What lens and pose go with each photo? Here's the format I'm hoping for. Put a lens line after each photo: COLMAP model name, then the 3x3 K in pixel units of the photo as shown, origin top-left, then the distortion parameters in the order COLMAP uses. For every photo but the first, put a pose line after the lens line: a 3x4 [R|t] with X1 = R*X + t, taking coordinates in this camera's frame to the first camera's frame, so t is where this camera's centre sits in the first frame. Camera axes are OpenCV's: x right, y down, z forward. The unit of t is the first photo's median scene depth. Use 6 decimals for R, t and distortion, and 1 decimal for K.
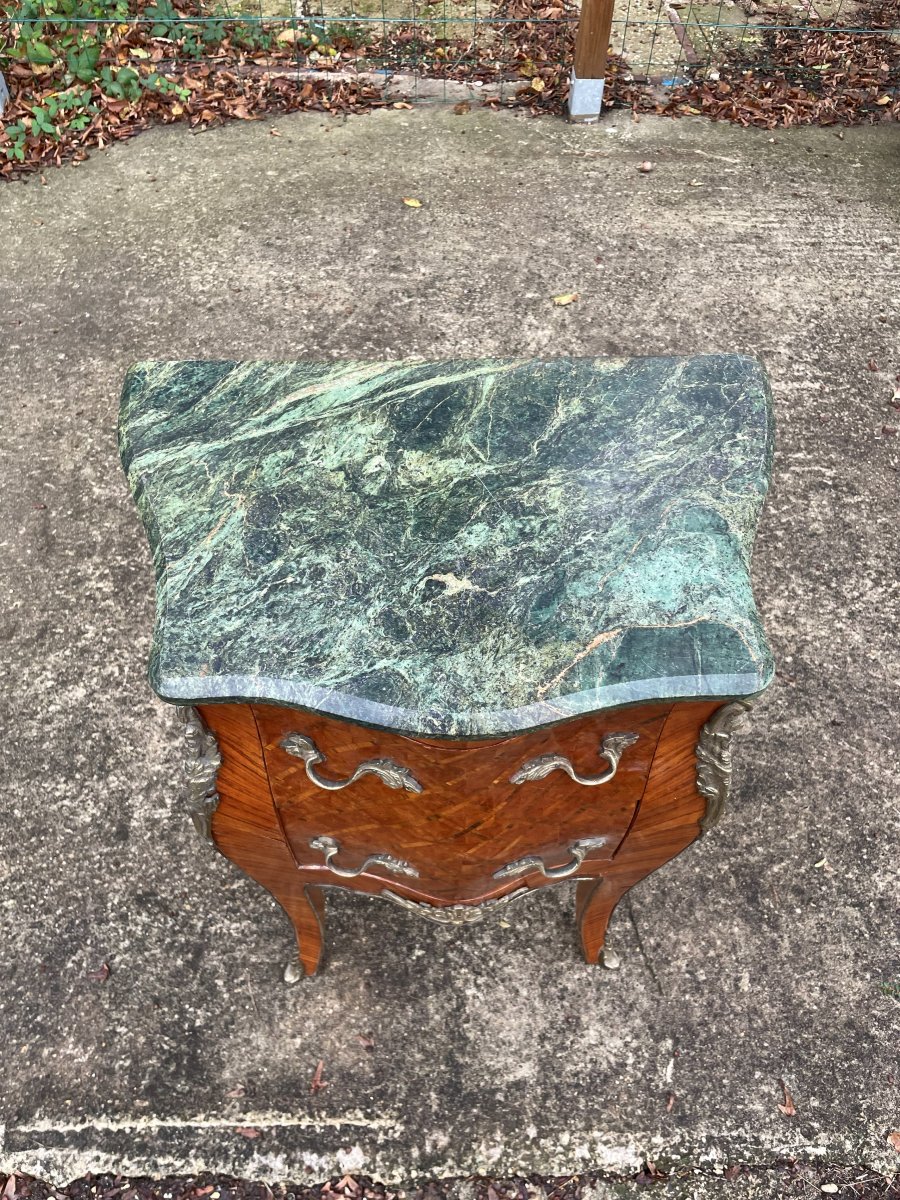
lens RADIAL K [[919.8, 0, 439.3], [0, 919.8, 587.7], [0, 0, 1]] dist [0.085118, -0.121261]
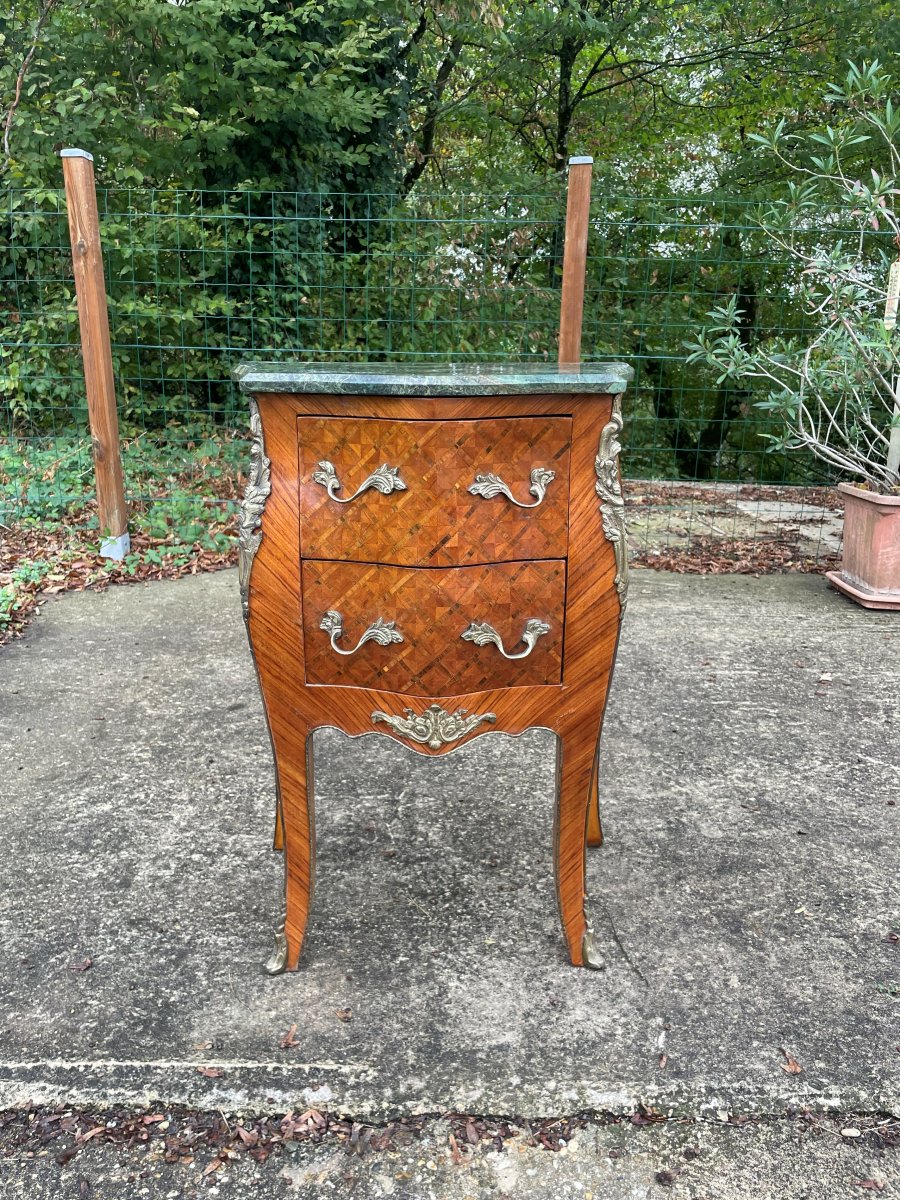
lens RADIAL K [[919.8, 0, 446.6], [0, 919.8, 594.9], [0, 0, 1]] dist [0.085118, -0.121261]
pose [[0.999815, 0.006590, -0.018048, 0.034587], [-0.016304, 0.788003, -0.615456, 0.597442], [0.010166, 0.615636, 0.787965, -0.019359]]
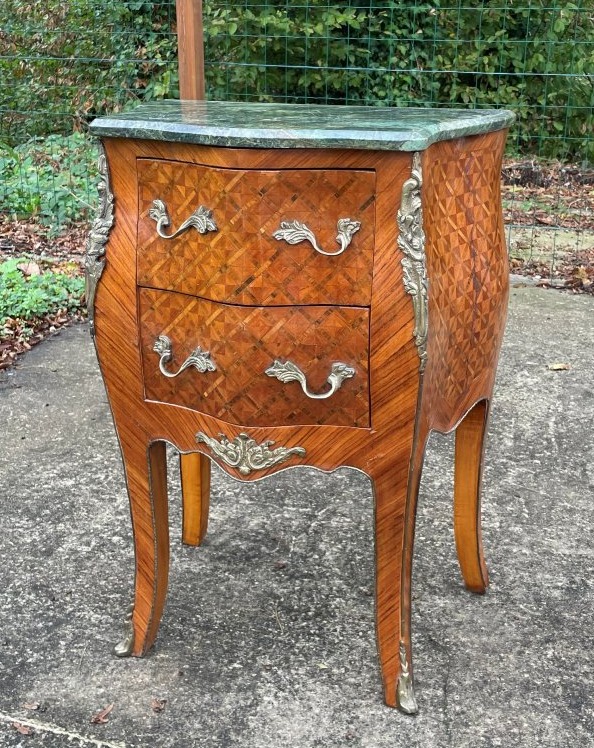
lens RADIAL K [[919.1, 0, 344.1], [0, 919.1, 297.9], [0, 0, 1]] dist [0.054663, 0.000000]
pose [[0.949986, 0.091884, -0.298470, 0.317627], [-0.256011, 0.776469, -0.575808, 0.552316], [0.178845, 0.623421, 0.761157, -0.036233]]
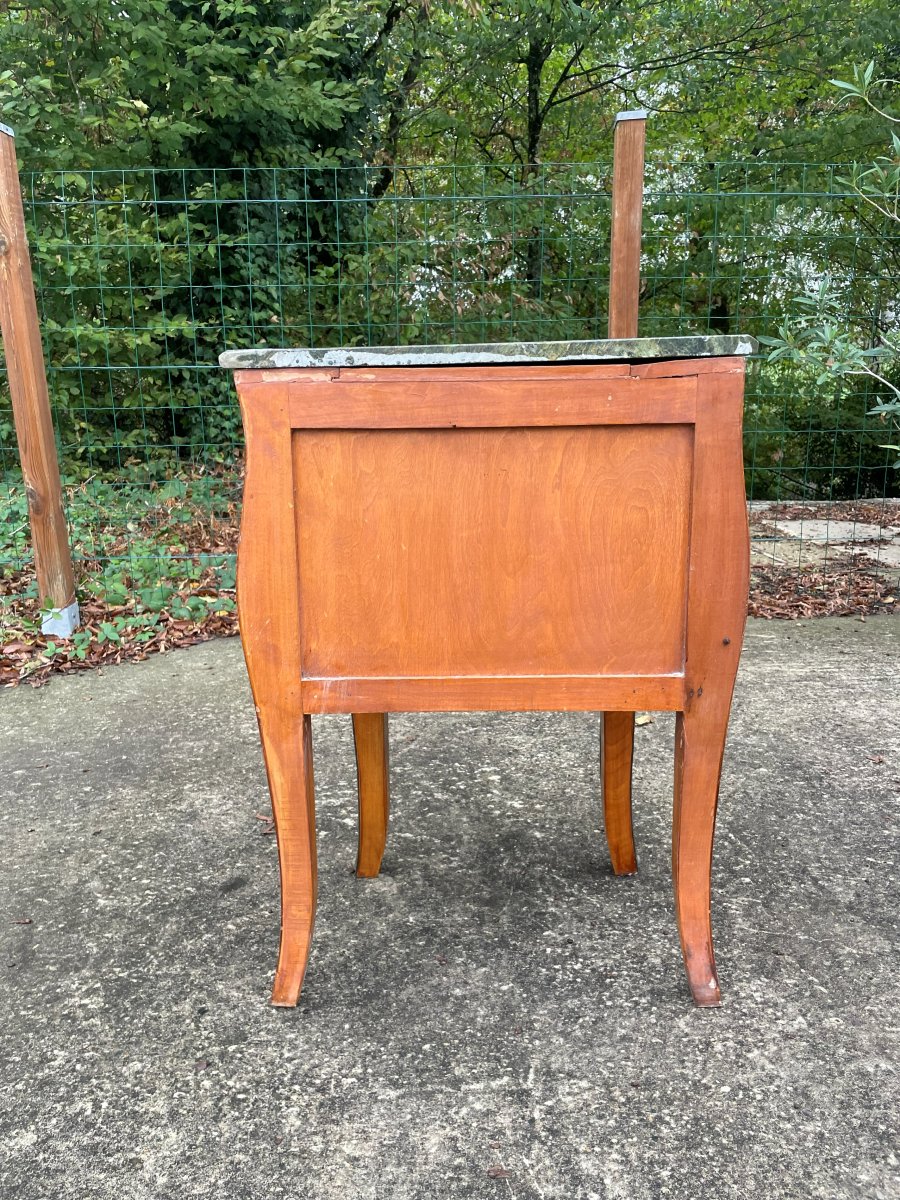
lens RADIAL K [[919.8, 0, 453.6], [0, 919.8, 581.0], [0, 0, 1]] dist [0.085118, -0.121261]
pose [[0.998885, -0.041976, 0.021589, -0.096744], [0.045993, 0.762595, -0.645239, 0.248413], [0.010621, 0.645513, 0.763676, 0.281487]]
